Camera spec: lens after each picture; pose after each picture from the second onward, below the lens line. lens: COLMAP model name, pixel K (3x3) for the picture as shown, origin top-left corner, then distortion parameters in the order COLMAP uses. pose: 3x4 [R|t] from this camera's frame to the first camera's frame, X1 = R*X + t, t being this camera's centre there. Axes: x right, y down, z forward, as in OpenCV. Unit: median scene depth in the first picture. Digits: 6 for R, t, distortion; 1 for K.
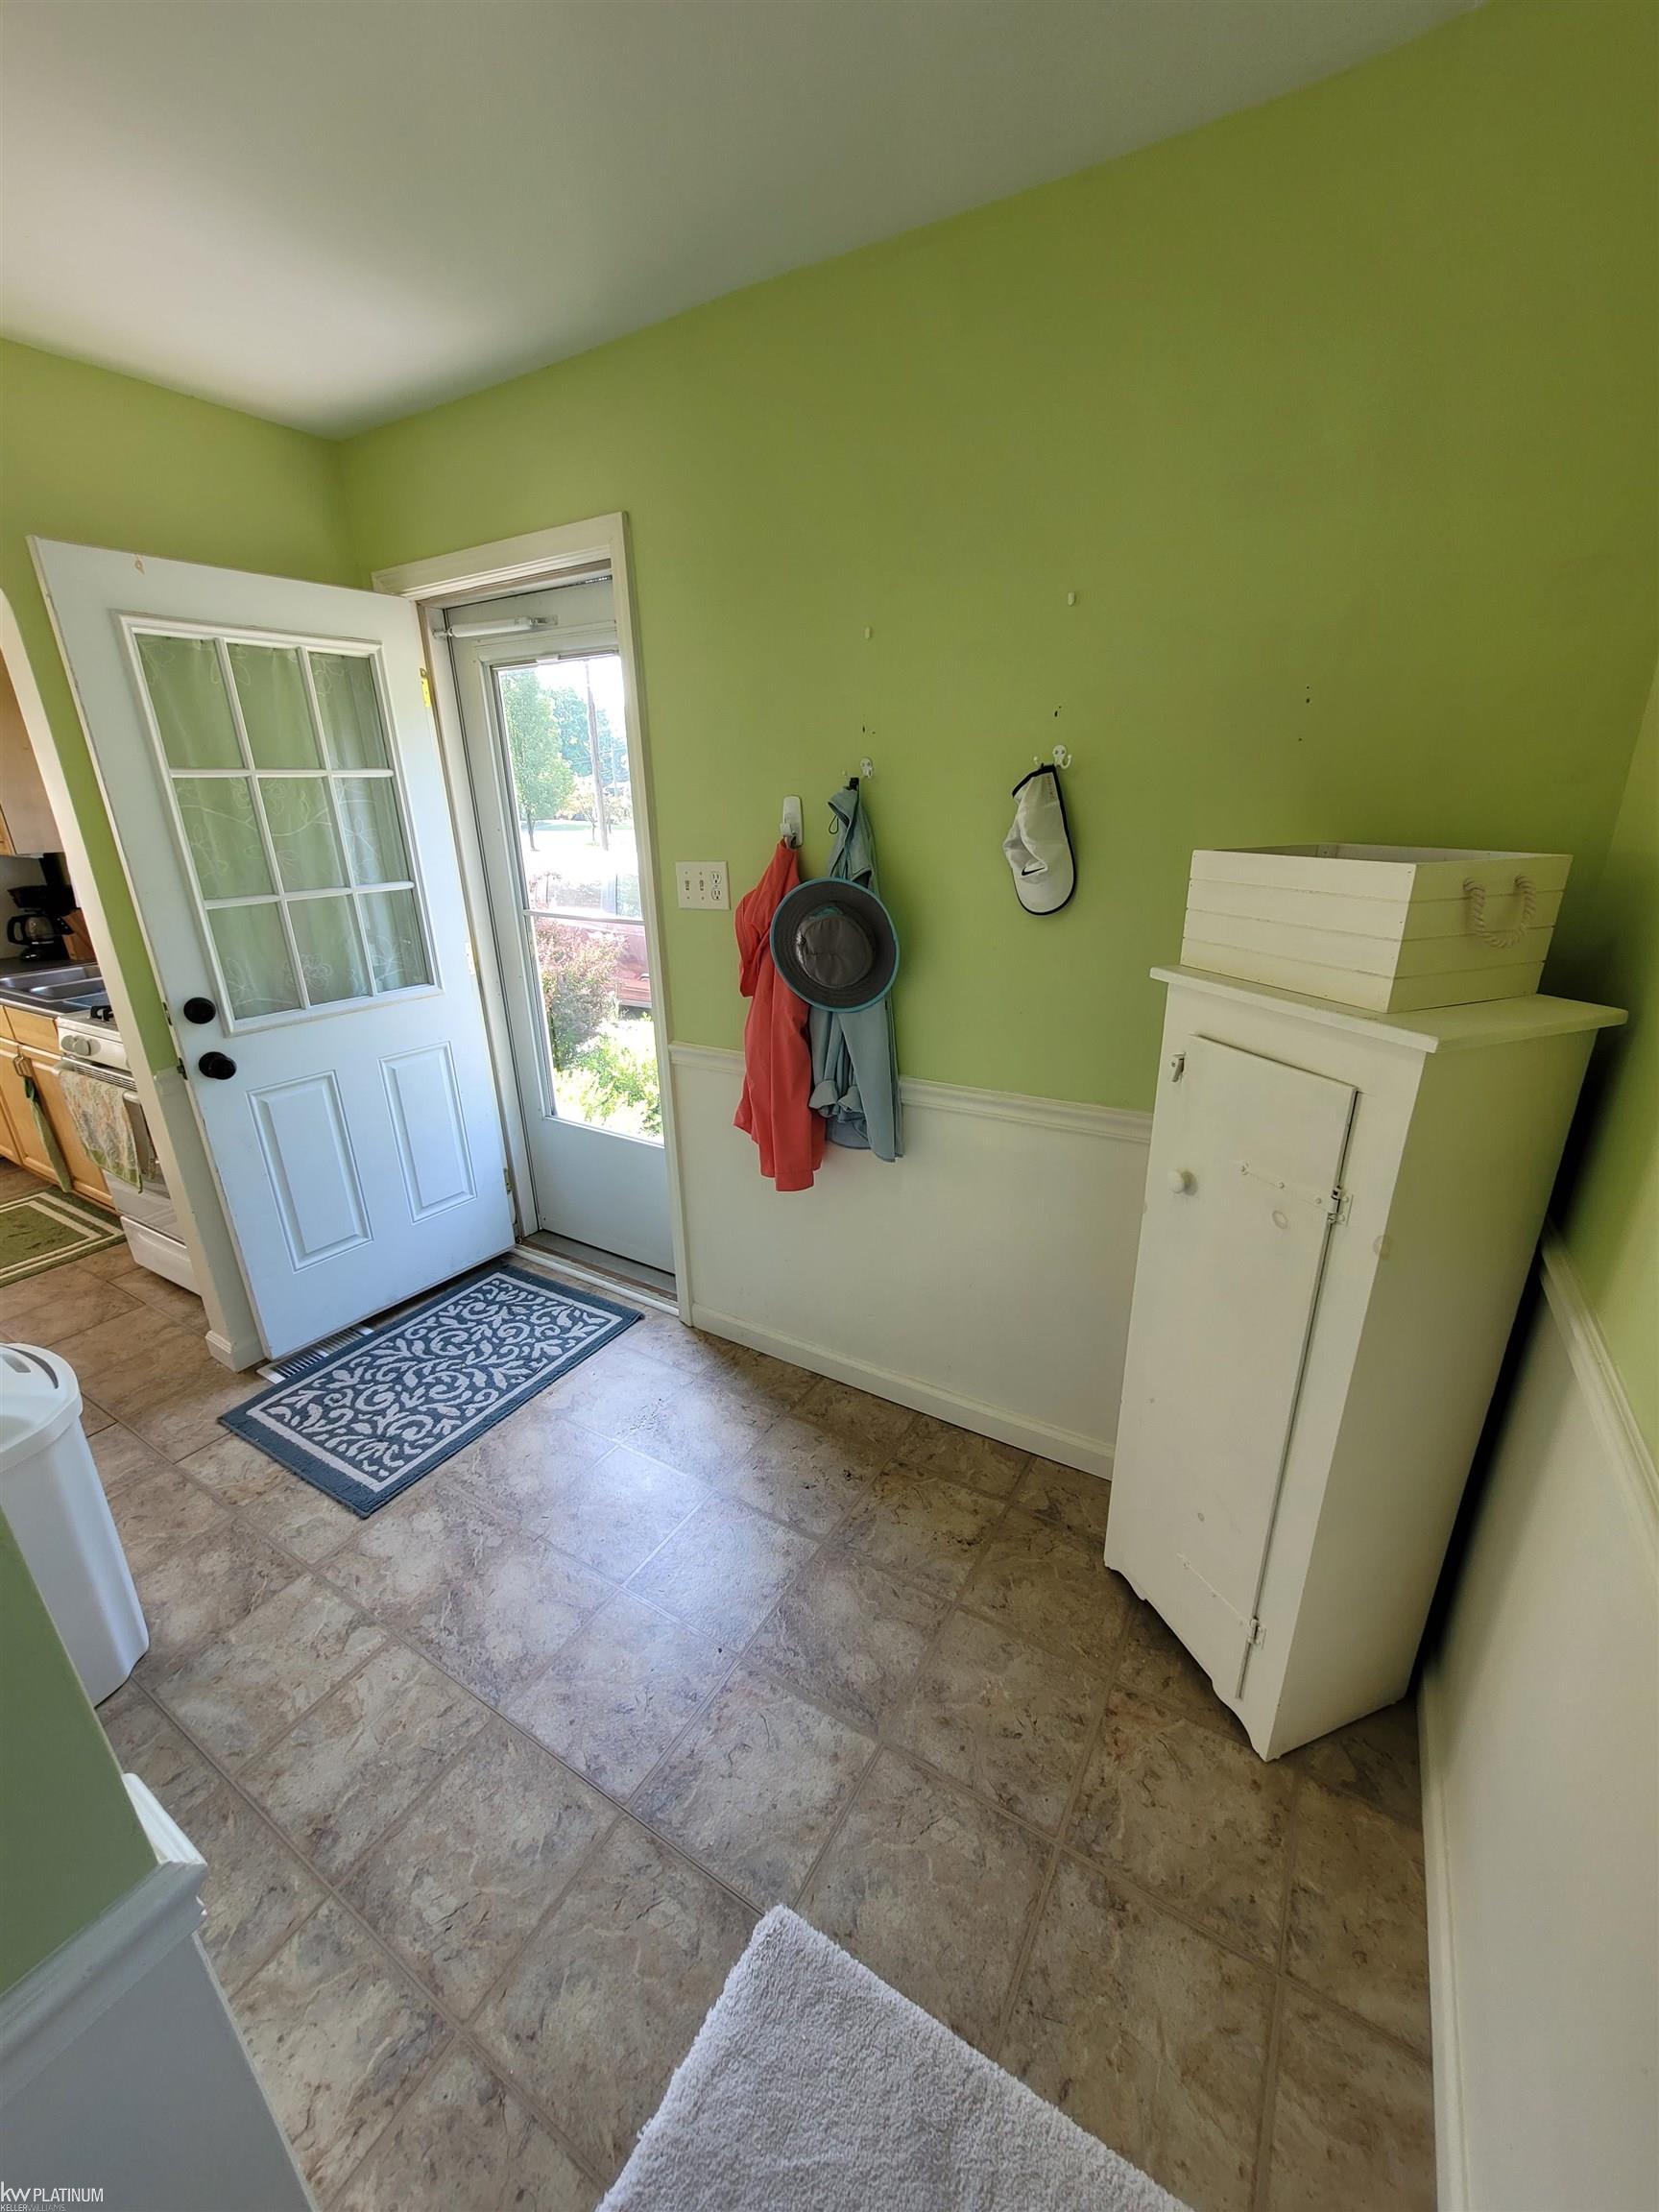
lens RADIAL K [[881.3, 0, 829.5], [0, 881.3, 1106.0], [0, 0, 1]] dist [-0.003612, 0.002305]
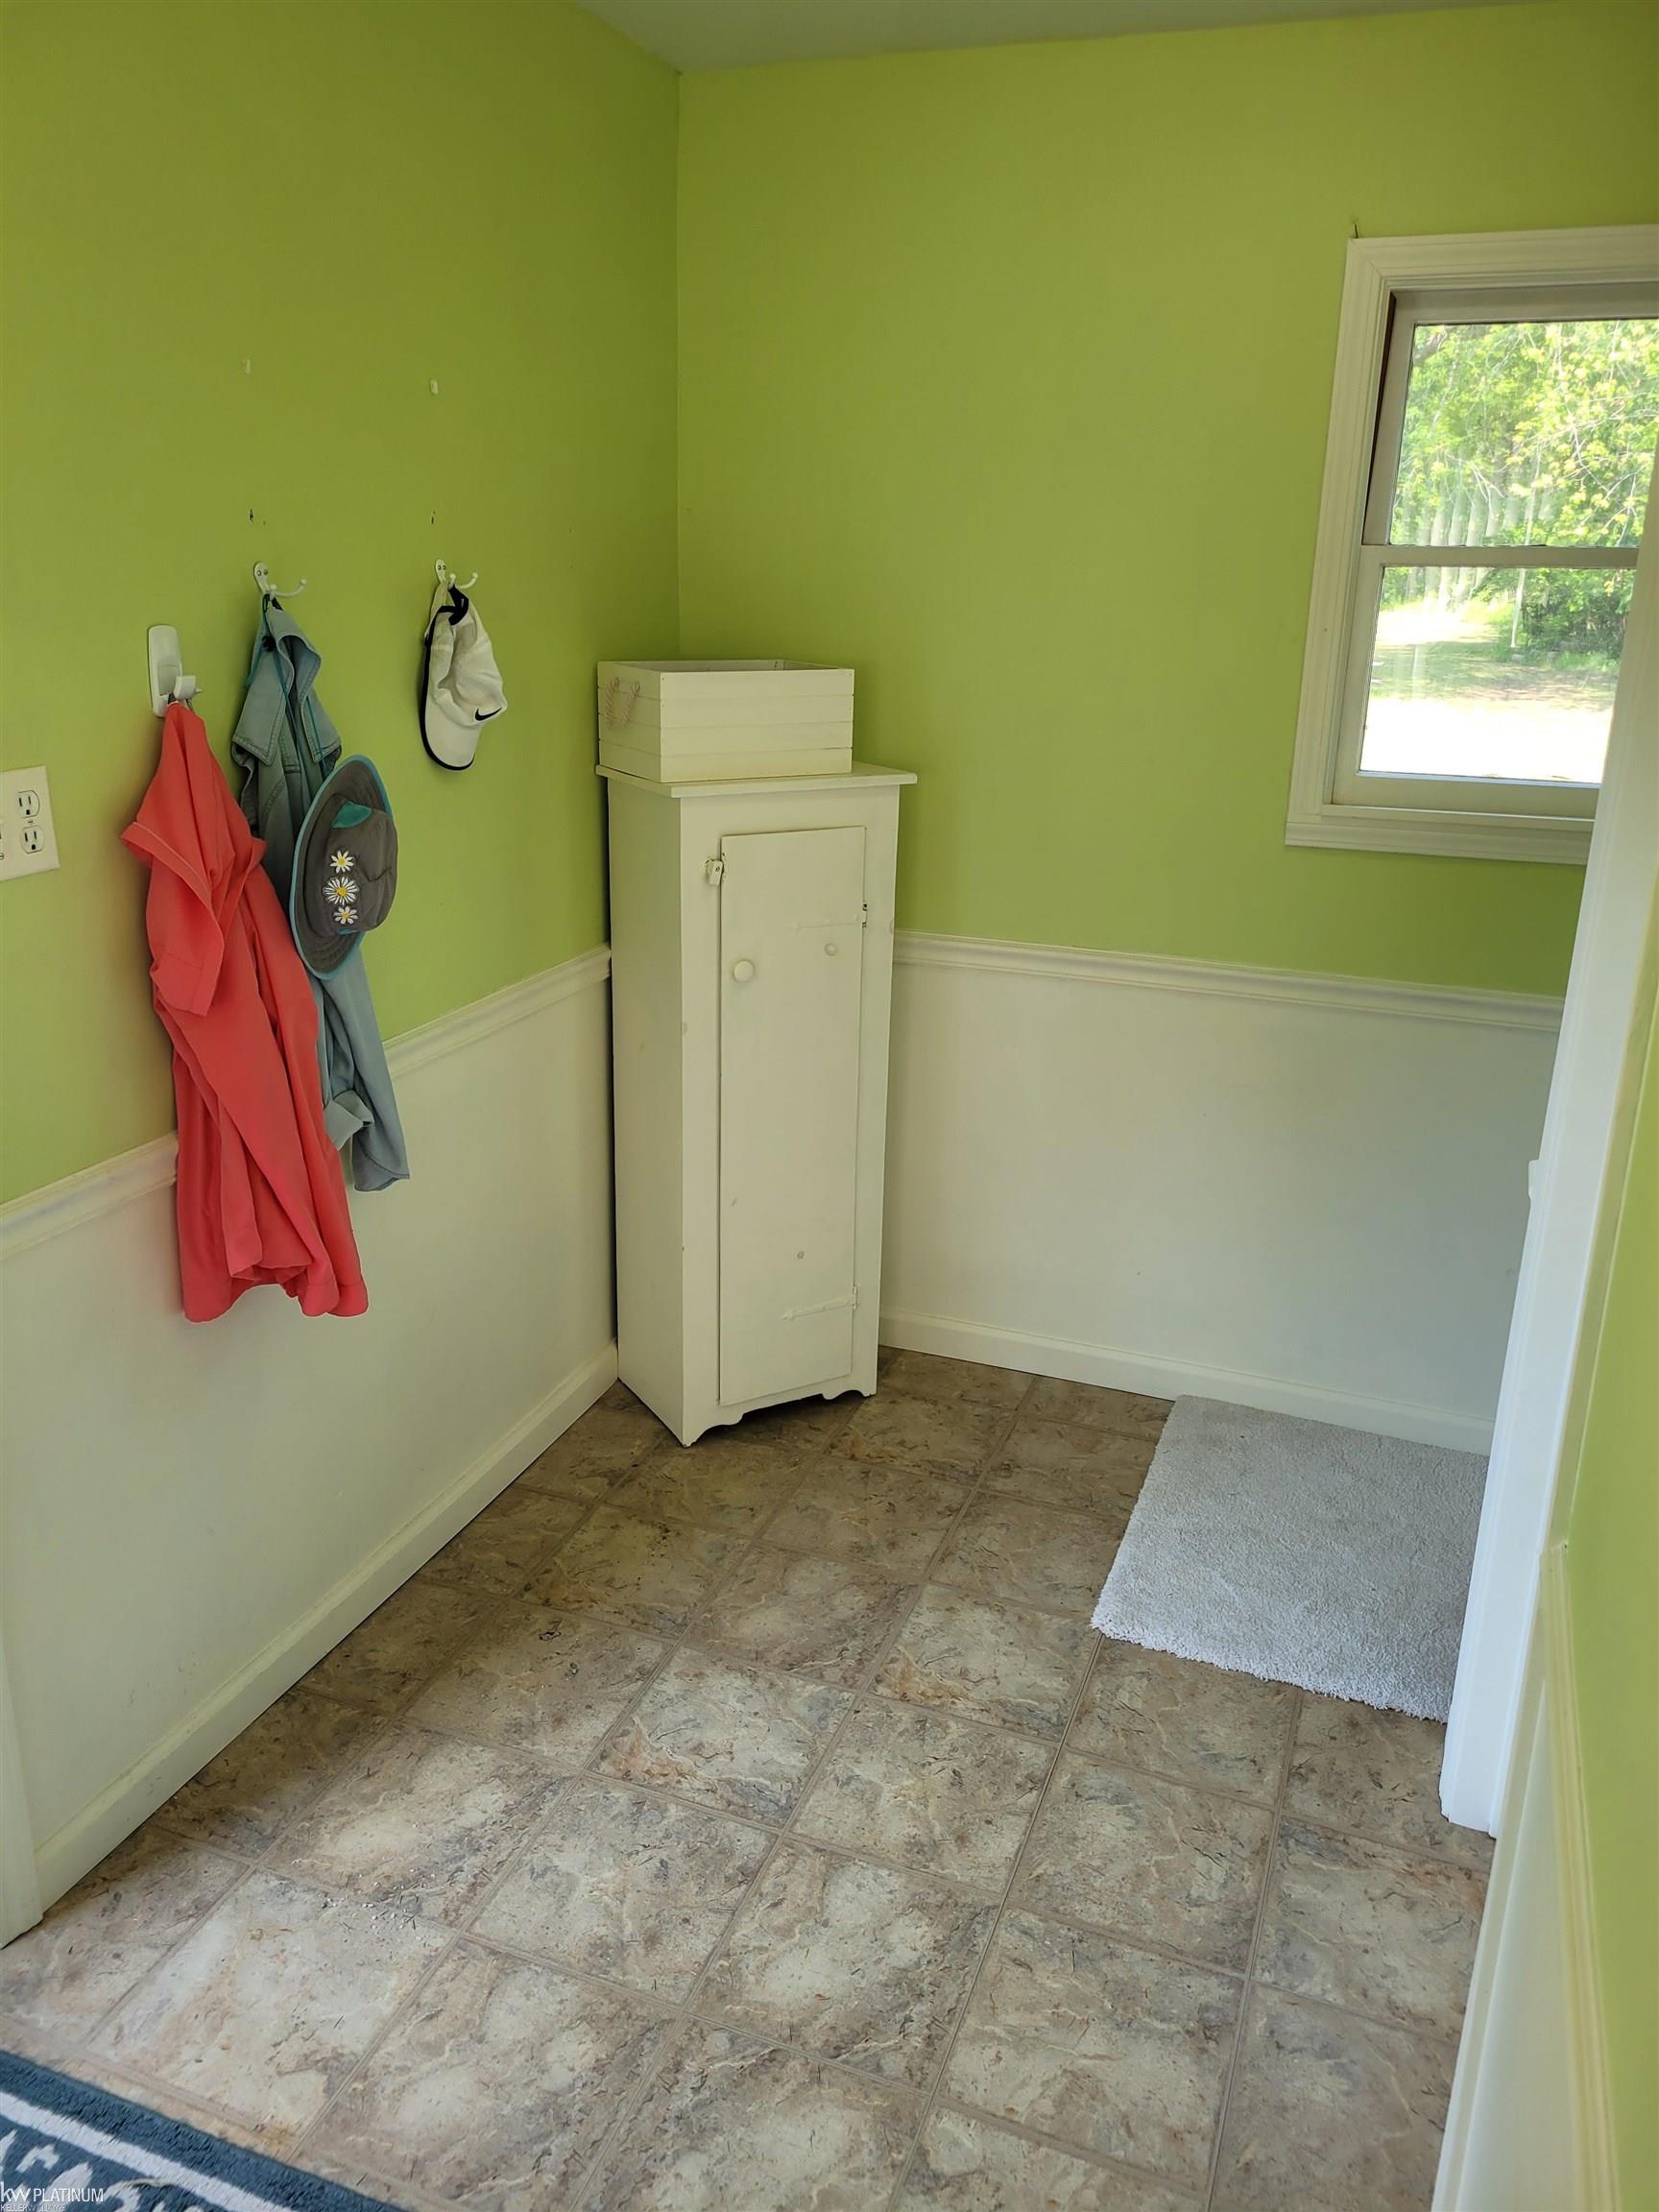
lens RADIAL K [[1672.2, 0, 870.9], [0, 1672.2, 1086.7], [0, 0, 1]] dist [0.063871, -0.057631]
pose [[-0.208131, -0.280388, 0.937051, -1.535895], [0.311413, 0.889180, 0.335233, -0.410773], [-0.927202, 0.361582, -0.097749, 1.053096]]
